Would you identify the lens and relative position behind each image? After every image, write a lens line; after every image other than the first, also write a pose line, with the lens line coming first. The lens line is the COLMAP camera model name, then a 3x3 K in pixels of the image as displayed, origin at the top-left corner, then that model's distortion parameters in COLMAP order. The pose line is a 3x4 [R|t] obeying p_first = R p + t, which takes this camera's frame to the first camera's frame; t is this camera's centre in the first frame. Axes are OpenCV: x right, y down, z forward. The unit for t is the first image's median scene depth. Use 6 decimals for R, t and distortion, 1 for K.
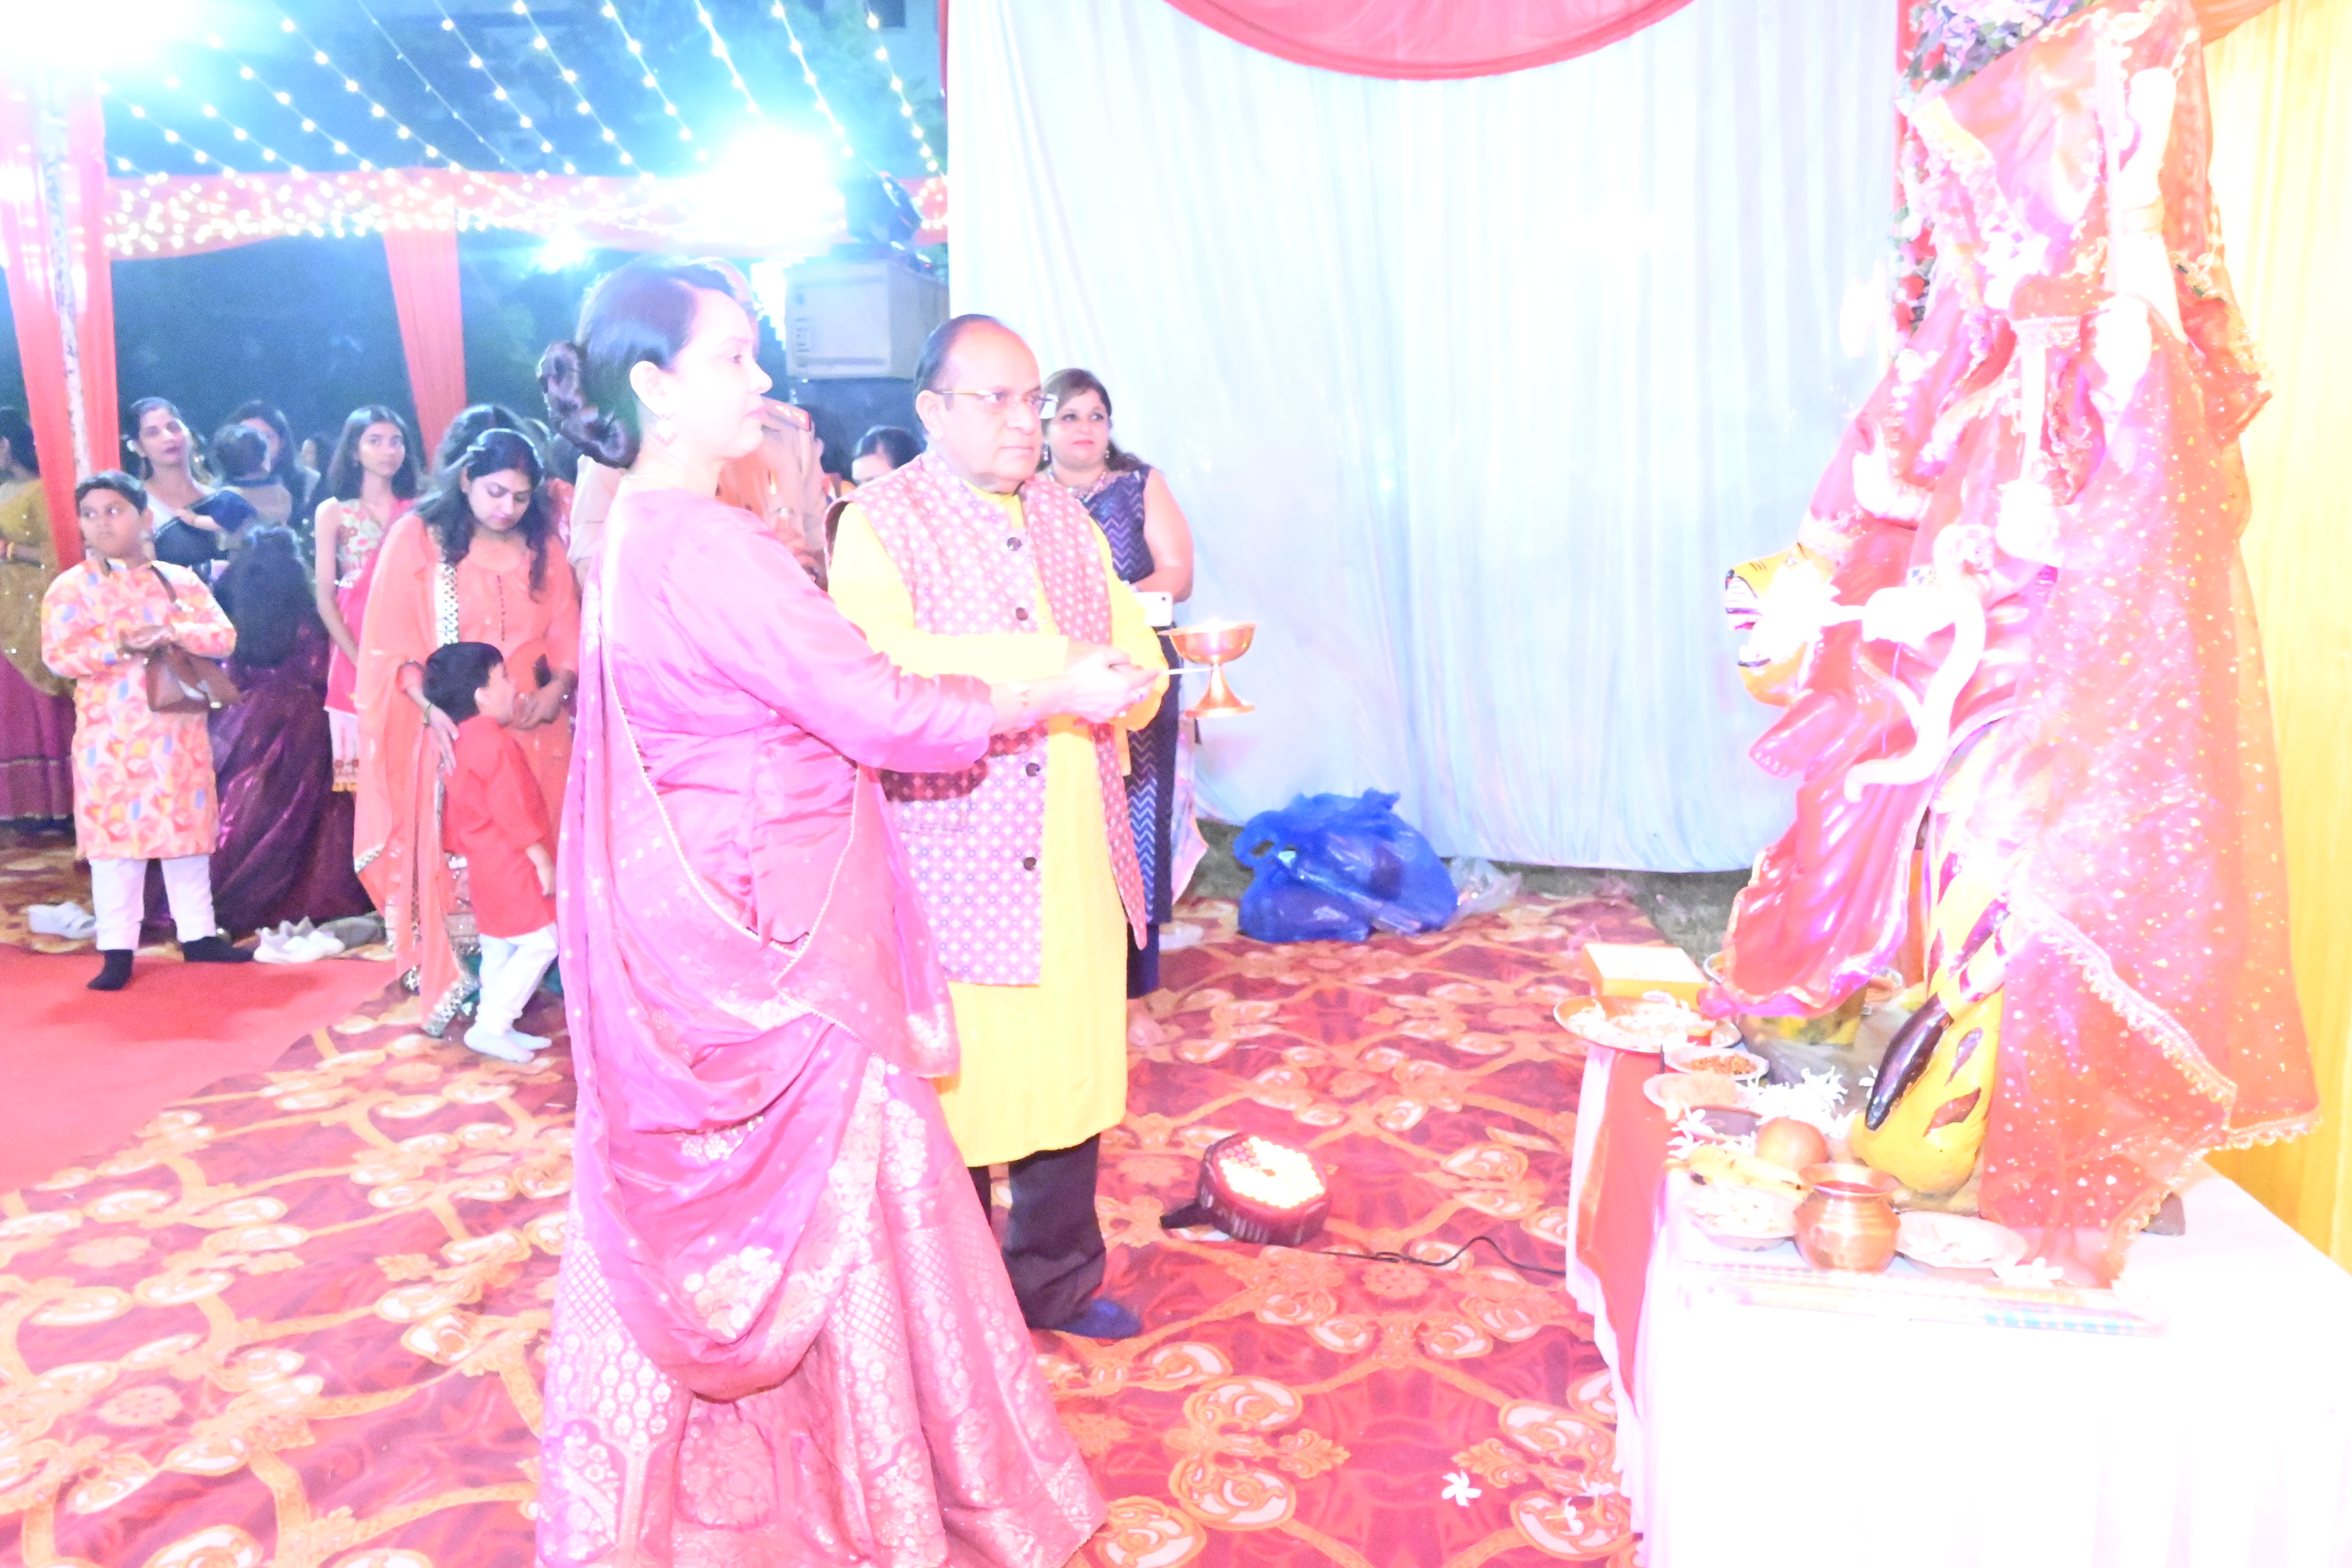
lens RADIAL K [[1785.4, 0, 1159.0], [0, 1785.4, 782.9], [0, 0, 1]] dist [0.033286, -0.025571]
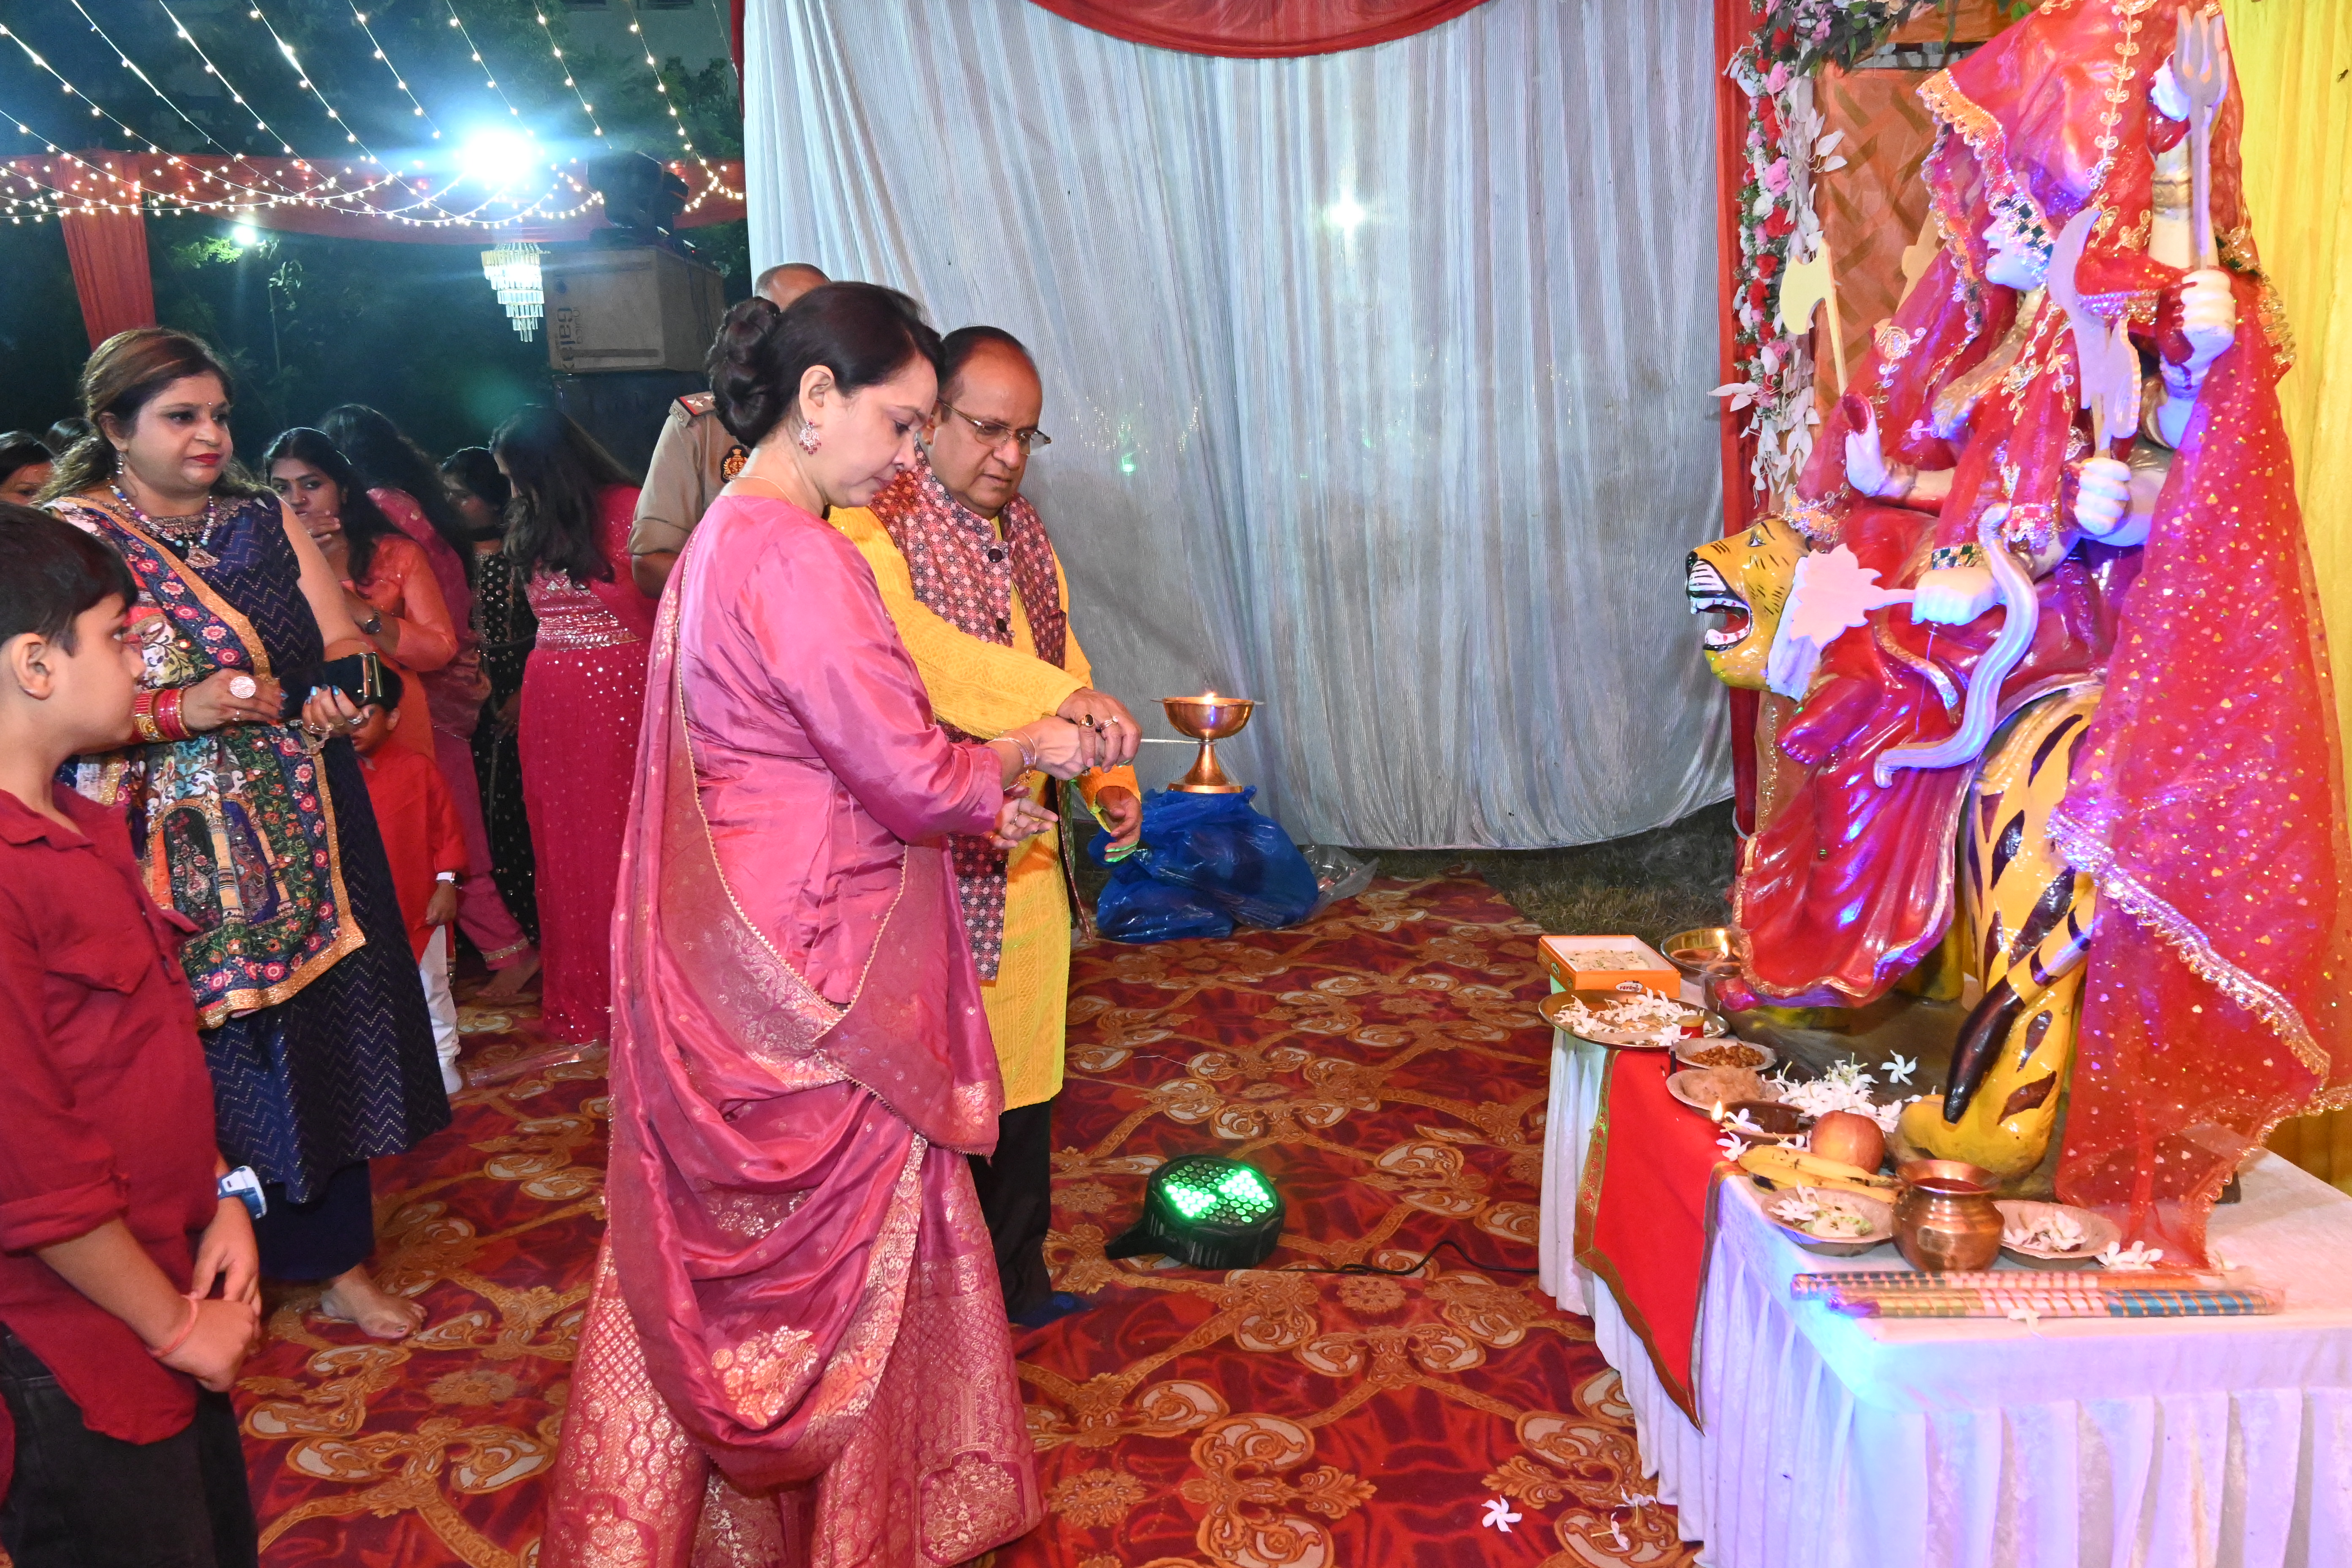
lens RADIAL K [[1785.4, 0, 1159.0], [0, 1785.4, 782.9], [0, 0, 1]] dist [0.033286, -0.025571]
pose [[0.988877, -0.049307, 0.140323, -0.119128], [0.048195, 0.998774, 0.011314, -0.017913], [-0.140708, -0.004425, 0.990041, 0.064830]]
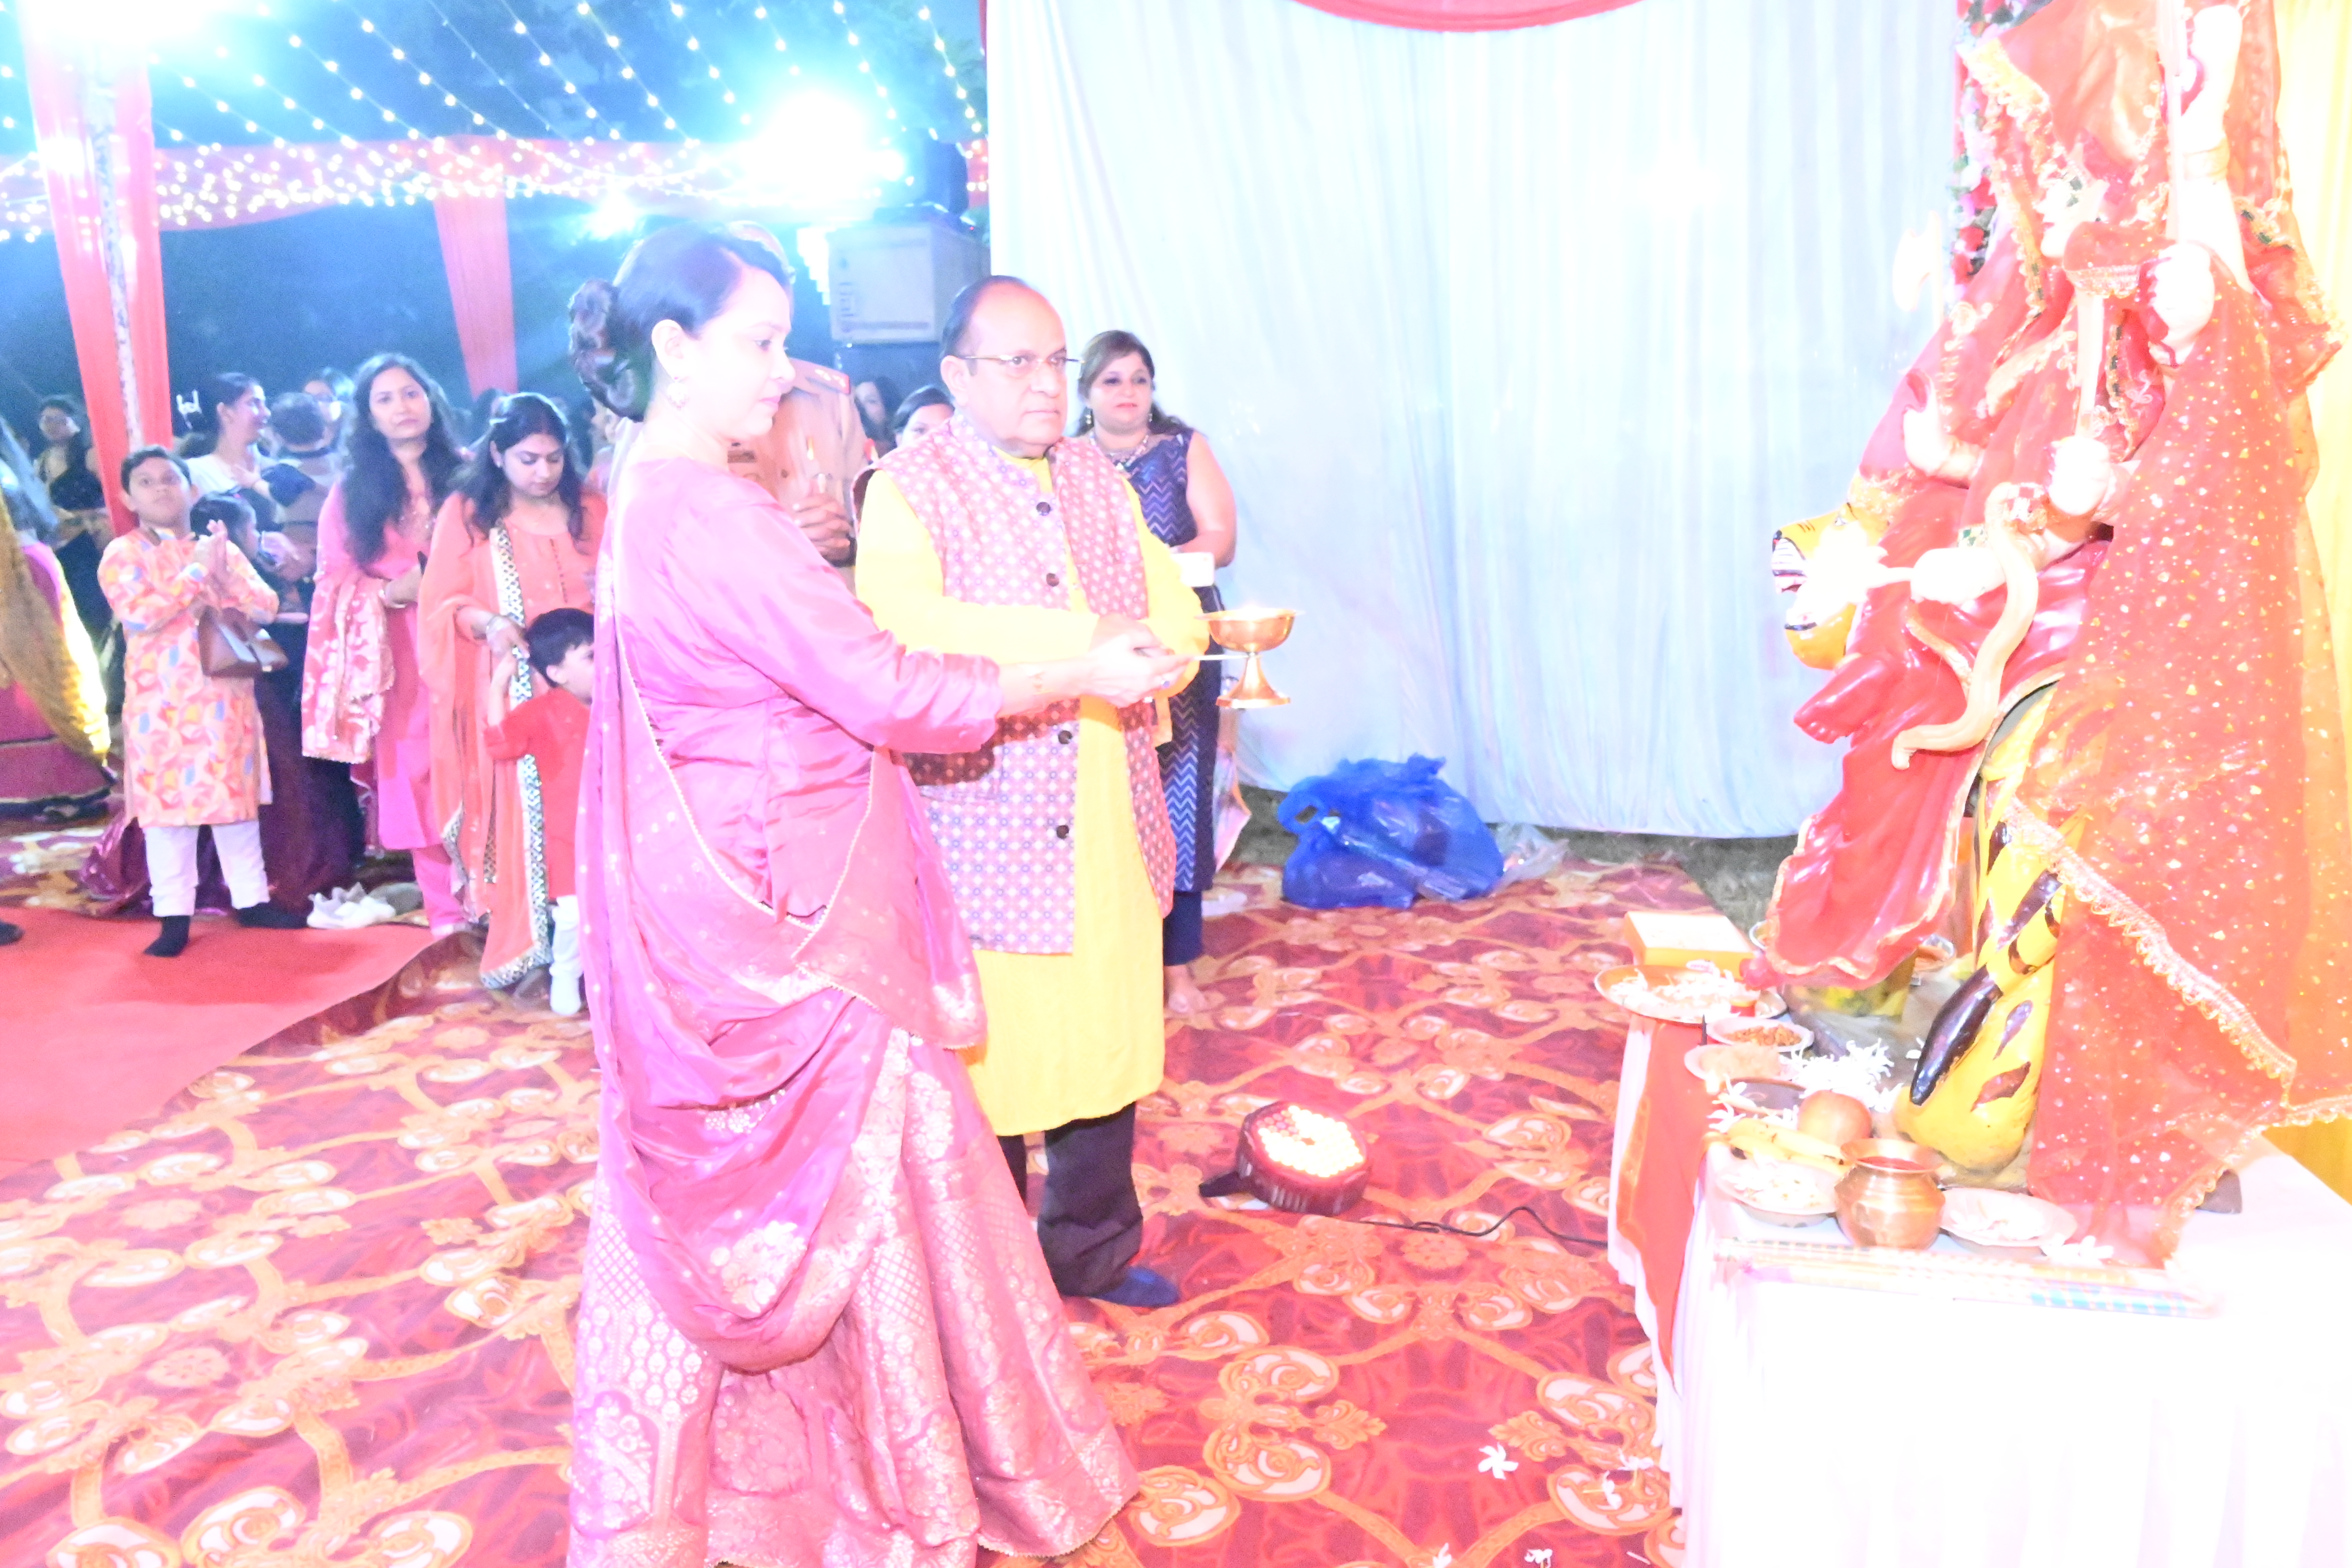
lens RADIAL K [[1785.4, 0, 1159.0], [0, 1785.4, 782.9], [0, 0, 1]] dist [0.033286, -0.025571]
pose [[0.999594, -0.001515, -0.028463, 0.009141], [0.002083, 0.999799, 0.019933, -0.001672], [0.028427, -0.019984, 0.999396, 0.010290]]
